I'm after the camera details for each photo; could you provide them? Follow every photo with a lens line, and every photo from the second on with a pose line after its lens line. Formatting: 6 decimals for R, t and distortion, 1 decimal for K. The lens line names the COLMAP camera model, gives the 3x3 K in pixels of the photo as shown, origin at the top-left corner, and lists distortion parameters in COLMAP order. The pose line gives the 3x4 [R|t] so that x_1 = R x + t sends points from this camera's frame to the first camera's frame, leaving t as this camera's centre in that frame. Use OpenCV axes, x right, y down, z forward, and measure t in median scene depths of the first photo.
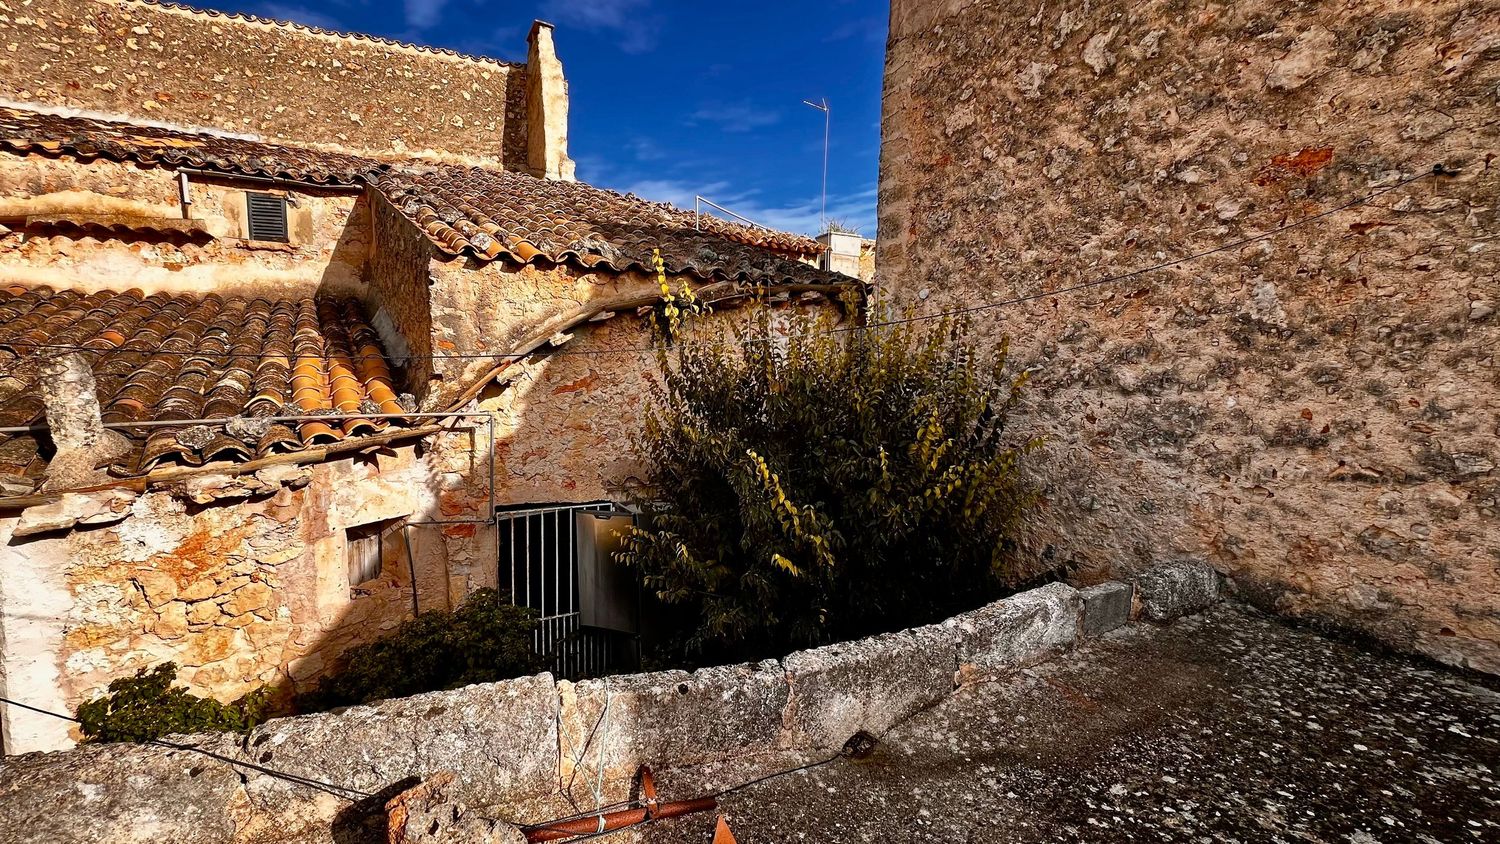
lens RADIAL K [[594.4, 0, 750.0], [0, 594.4, 422.0], [0, 0, 1]] dist [0.000279, 0.000378]
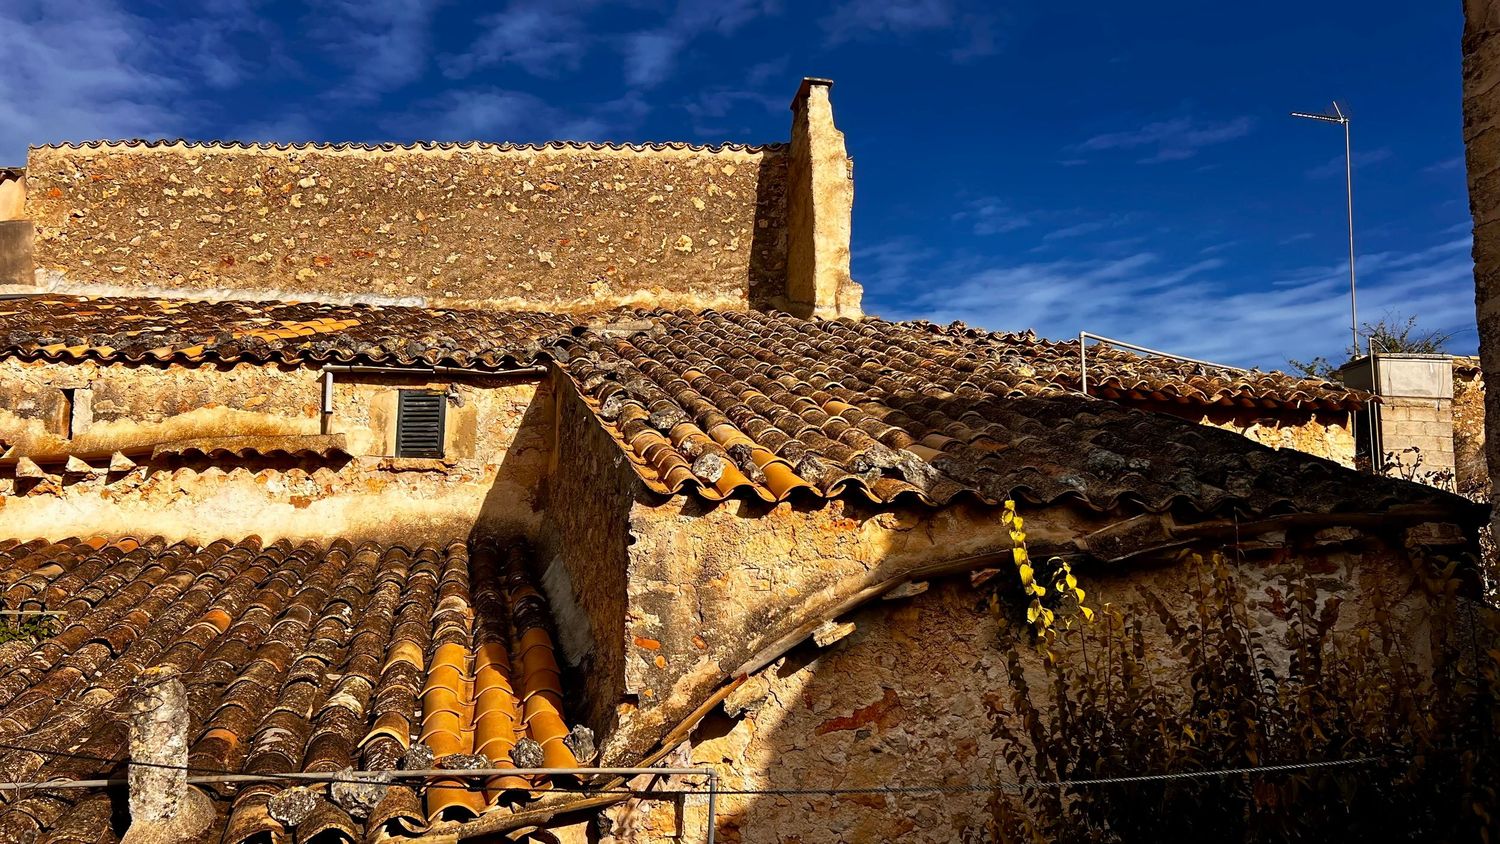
lens RADIAL K [[1127.0, 0, 745.1], [0, 1127.0, 427.7], [0, 0, 1]] dist [0.072017, -0.075294]
pose [[0.926953, -0.056563, -0.370888, 0.006048], [-0.036596, 0.970224, -0.239430, -0.053409], [0.373387, 0.235513, 0.897282, -0.016794]]
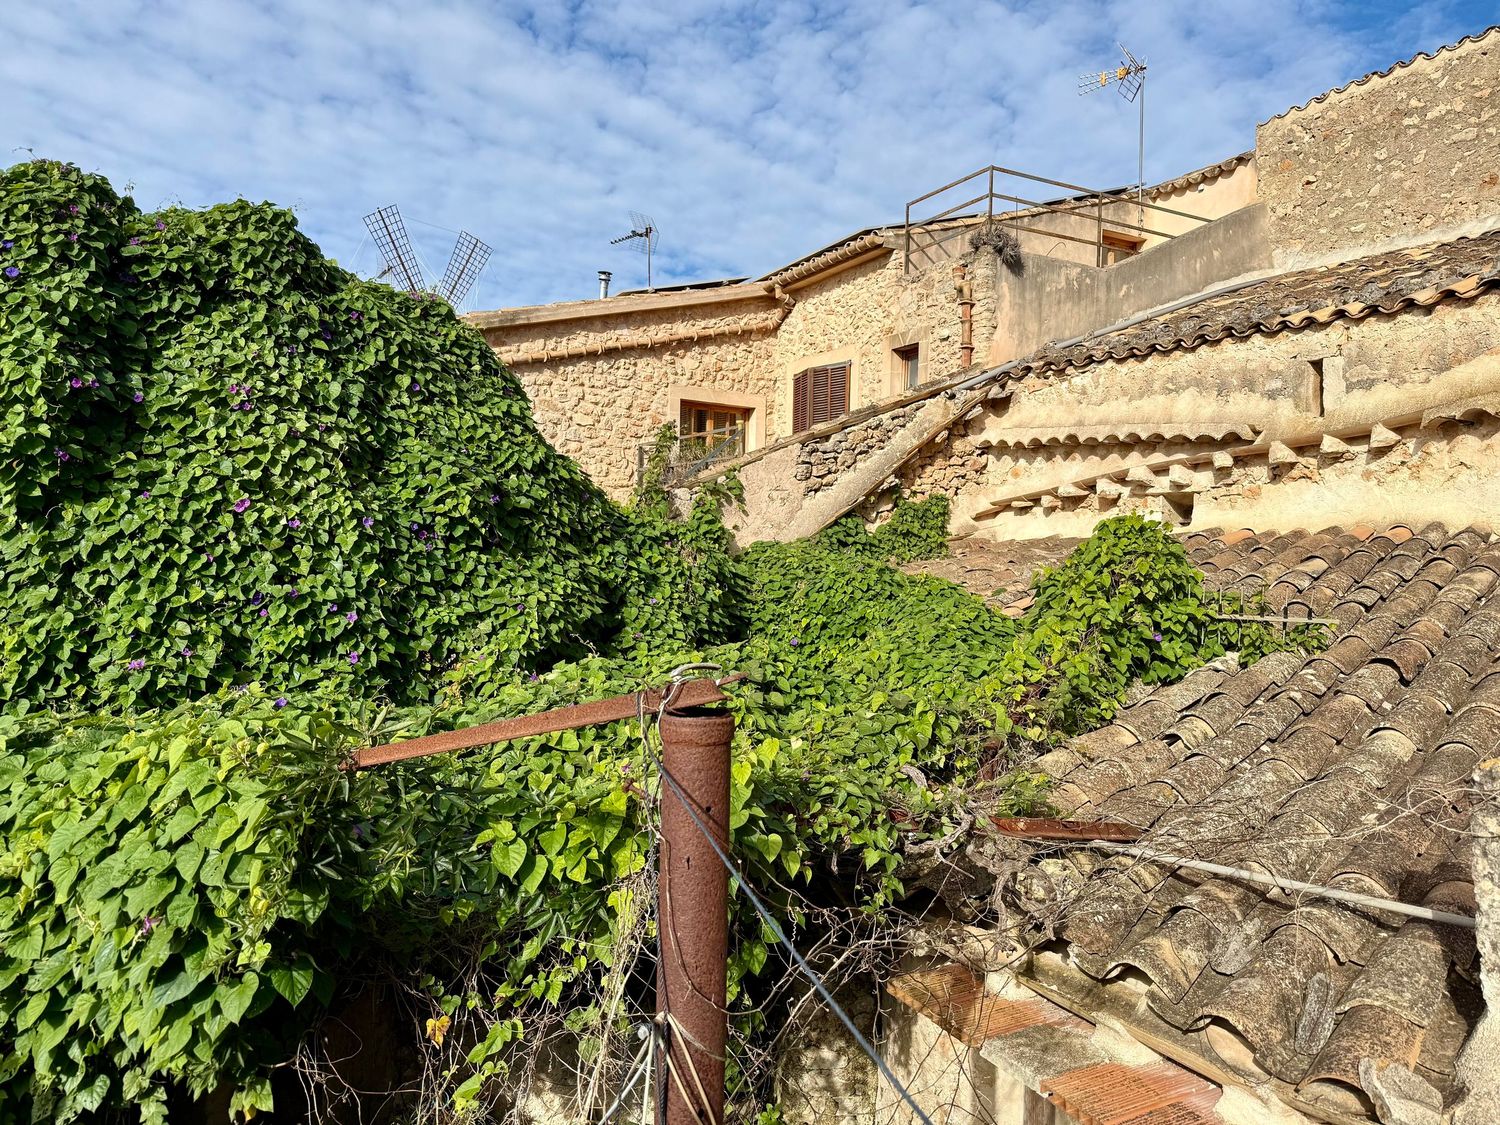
lens RADIAL K [[1047.4, 0, 749.6], [0, 1047.4, 570.9], [0, 0, 1]] dist [0.066202, -0.089571]
pose [[0.158663, -0.000100, -0.987333, -0.272081], [-0.108820, 0.993906, -0.017588, -0.094879], [0.981318, 0.110232, 0.157685, 0.183422]]
